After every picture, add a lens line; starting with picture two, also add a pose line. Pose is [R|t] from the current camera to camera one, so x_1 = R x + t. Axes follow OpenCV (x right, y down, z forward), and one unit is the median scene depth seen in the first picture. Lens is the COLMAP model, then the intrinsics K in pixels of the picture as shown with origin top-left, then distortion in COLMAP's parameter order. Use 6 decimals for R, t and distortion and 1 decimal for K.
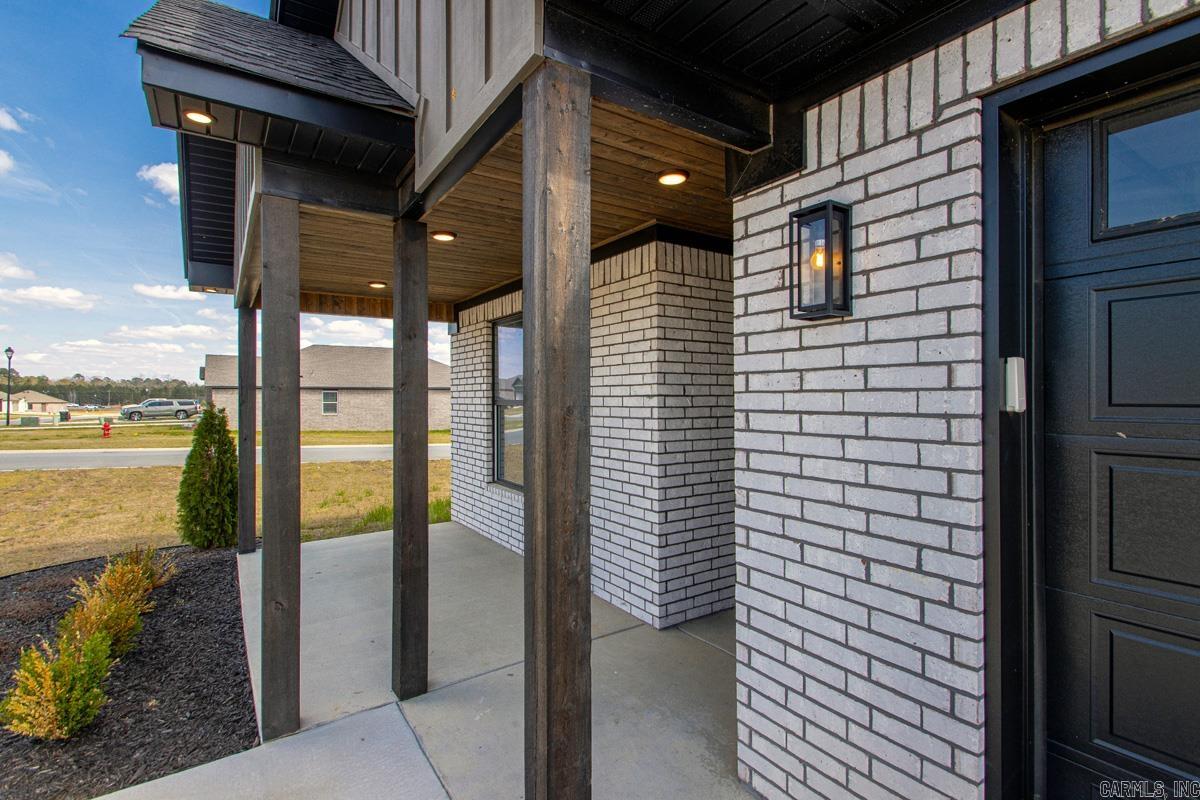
lens RADIAL K [[560.8, 0, 613.7], [0, 560.8, 398.9], [0, 0, 1]] dist [0.027609, -0.019458]
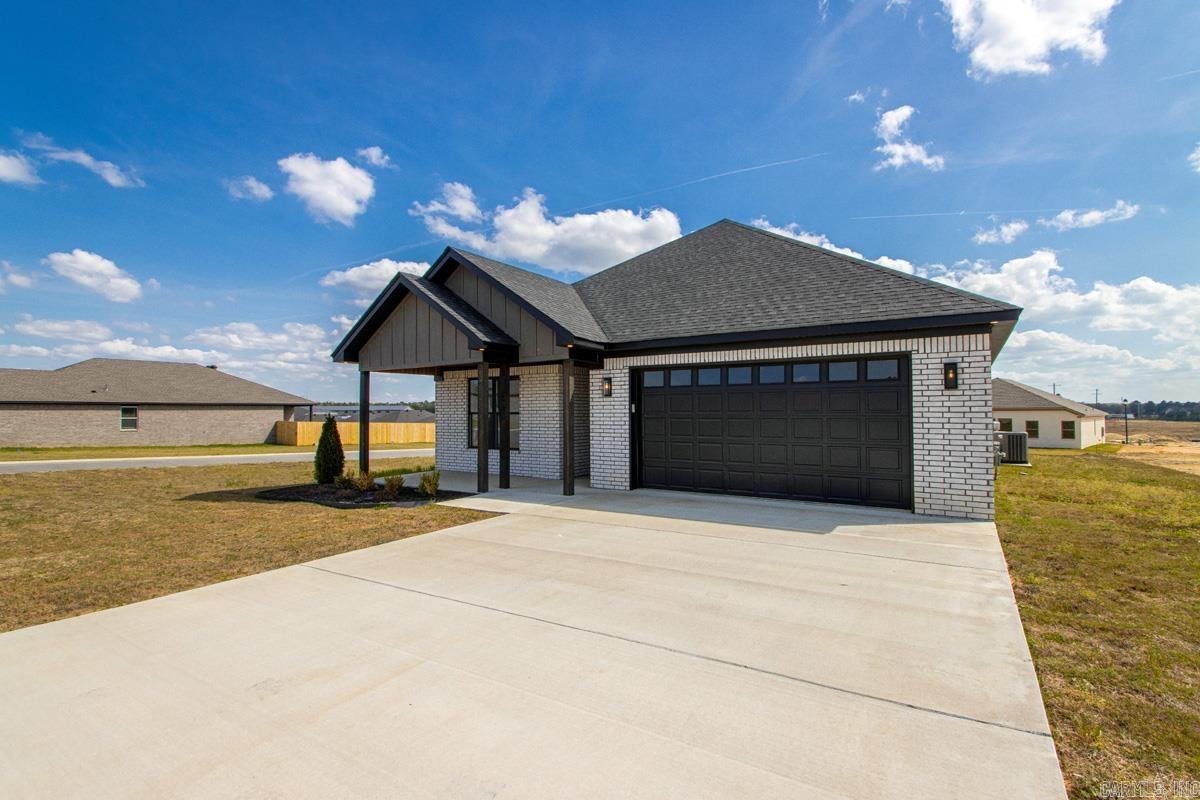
lens RADIAL K [[560.8, 0, 613.7], [0, 560.8, 398.9], [0, 0, 1]] dist [0.027609, -0.019458]
pose [[0.920800, 0.008935, 0.389932, -1.857635], [0.002161, 0.999605, -0.028008, 0.043217], [-0.390028, 0.026633, 0.920418, -4.435111]]
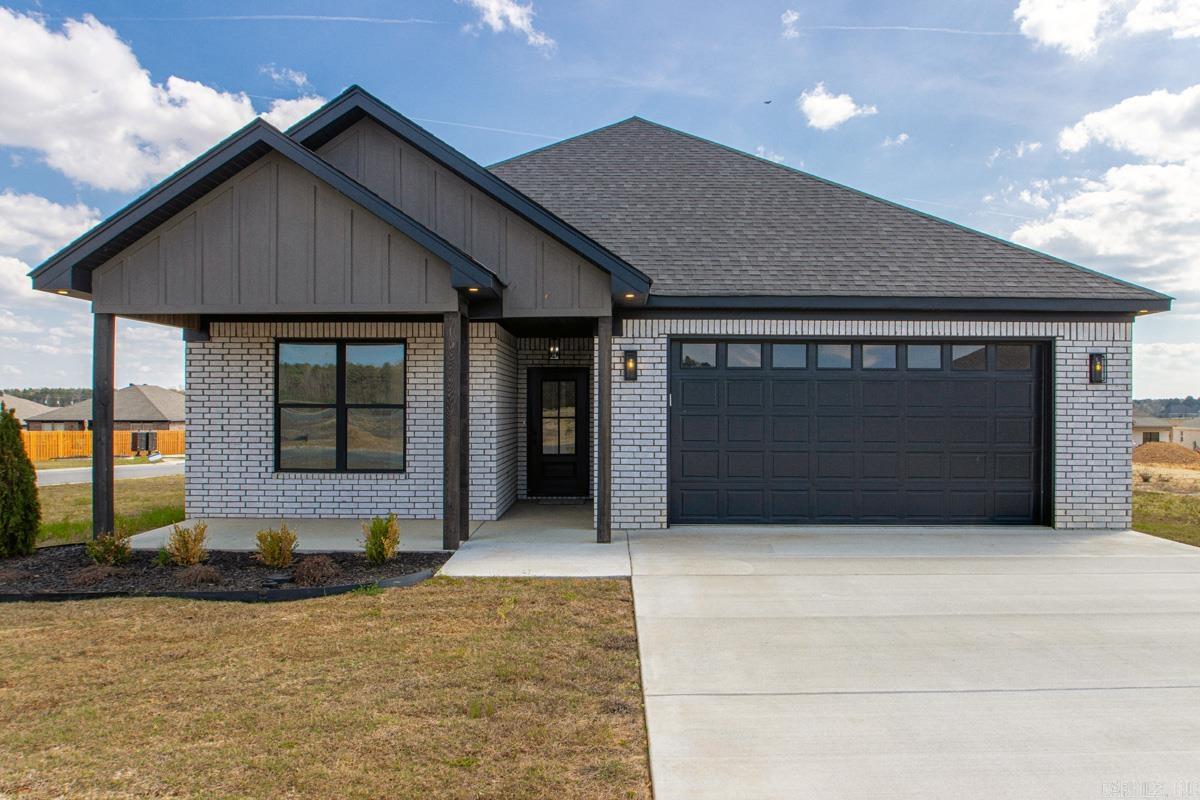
lens RADIAL K [[871.9, 0, 601.5], [0, 871.9, 418.0], [0, 0, 1]] dist [-0.028543, -0.001924]
pose [[0.571280, 0.000272, 0.820755, -4.400330], [-0.003859, 0.999990, 0.002354, 0.084814], [-0.820746, -0.004512, 0.571276, -2.076198]]
